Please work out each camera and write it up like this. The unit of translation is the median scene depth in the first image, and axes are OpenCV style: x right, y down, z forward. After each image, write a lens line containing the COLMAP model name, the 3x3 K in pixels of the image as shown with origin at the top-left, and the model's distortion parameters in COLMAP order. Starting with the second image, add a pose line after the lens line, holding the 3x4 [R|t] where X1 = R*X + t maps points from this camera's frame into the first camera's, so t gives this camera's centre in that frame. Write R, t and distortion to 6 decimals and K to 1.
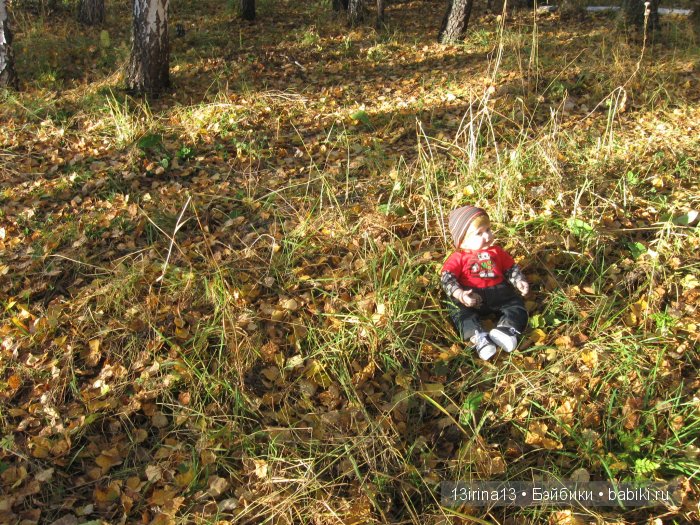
lens RADIAL K [[726.8, 0, 349.9], [0, 726.8, 261.8], [0, 0, 1]] dist [-0.116484, 0.000000]
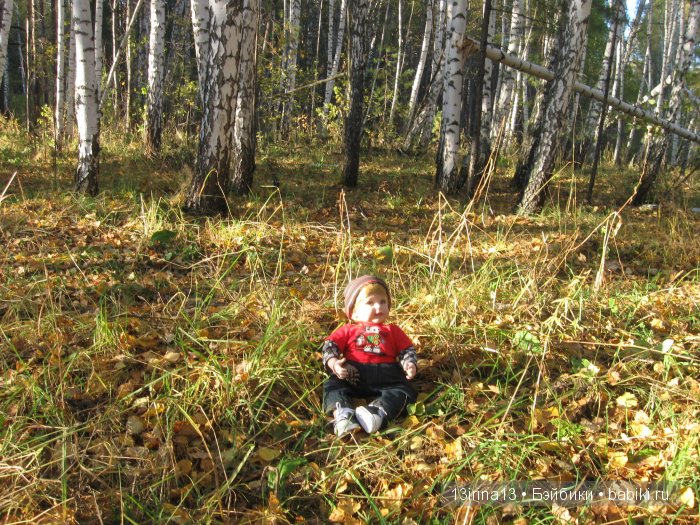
lens RADIAL K [[726.8, 0, 350.1], [0, 726.8, 262.8], [0, 0, 1]] dist [-0.116484, 0.000000]
pose [[0.968270, 0.118155, -0.220209, 0.345830], [-0.176298, 0.947486, -0.266811, 0.158524], [0.177120, 0.297168, 0.938254, 0.130126]]
